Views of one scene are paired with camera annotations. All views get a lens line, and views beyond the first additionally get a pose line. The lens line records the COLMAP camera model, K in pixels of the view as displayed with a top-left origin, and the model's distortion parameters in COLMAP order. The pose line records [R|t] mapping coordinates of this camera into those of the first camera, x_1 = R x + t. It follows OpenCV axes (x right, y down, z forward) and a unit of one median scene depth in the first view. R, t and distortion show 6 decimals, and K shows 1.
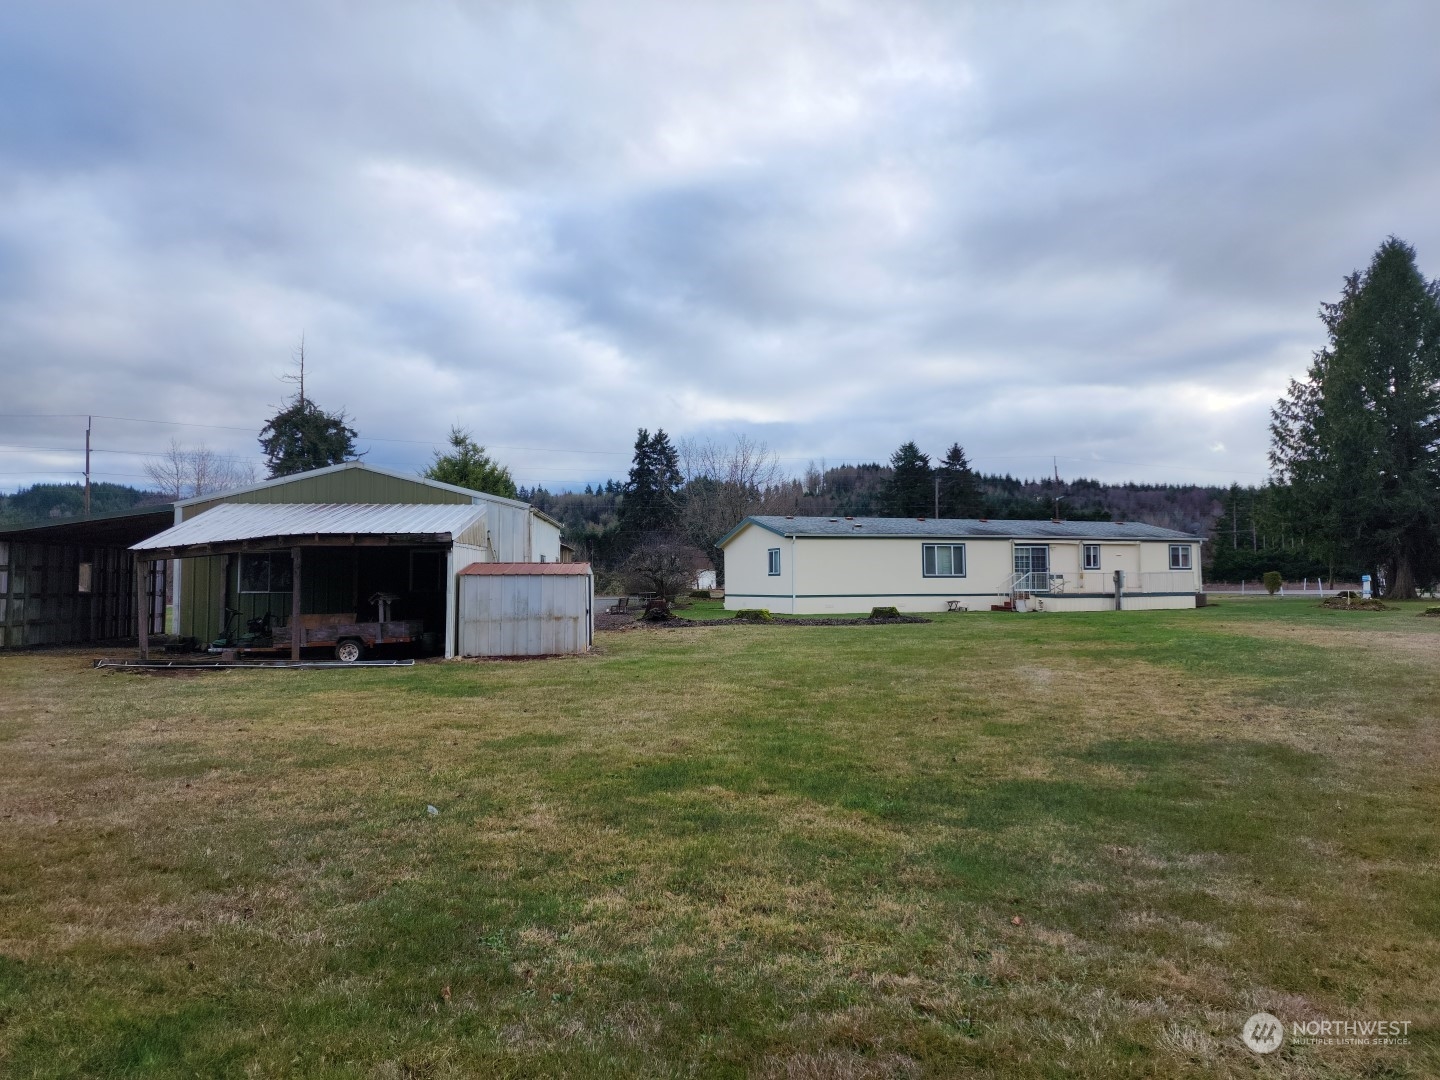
lens RADIAL K [[964.7, 0, 718.6], [0, 964.7, 537.1], [0, 0, 1]] dist [0.093078, -0.073710]
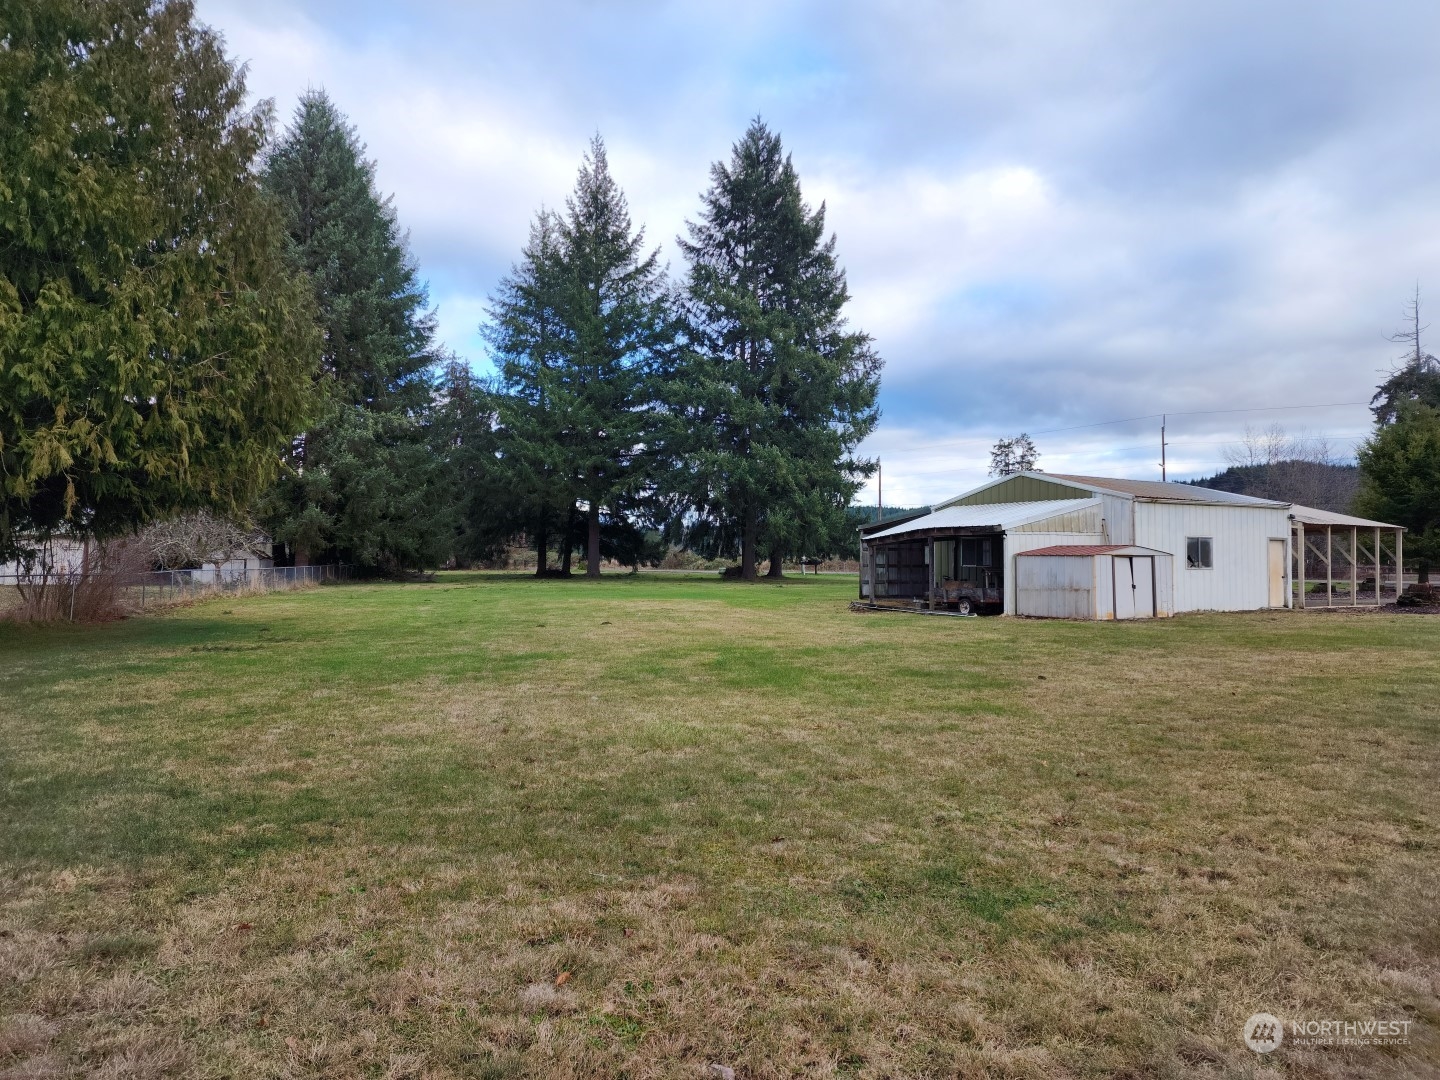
lens RADIAL K [[964.7, 0, 717.6], [0, 964.7, 542.6], [0, 0, 1]] dist [0.093078, -0.073710]
pose [[0.414795, -0.009123, -0.909869, 0.788538], [0.040431, 0.999147, 0.008414, -0.006950], [0.909016, -0.040277, 0.414810, 0.055192]]
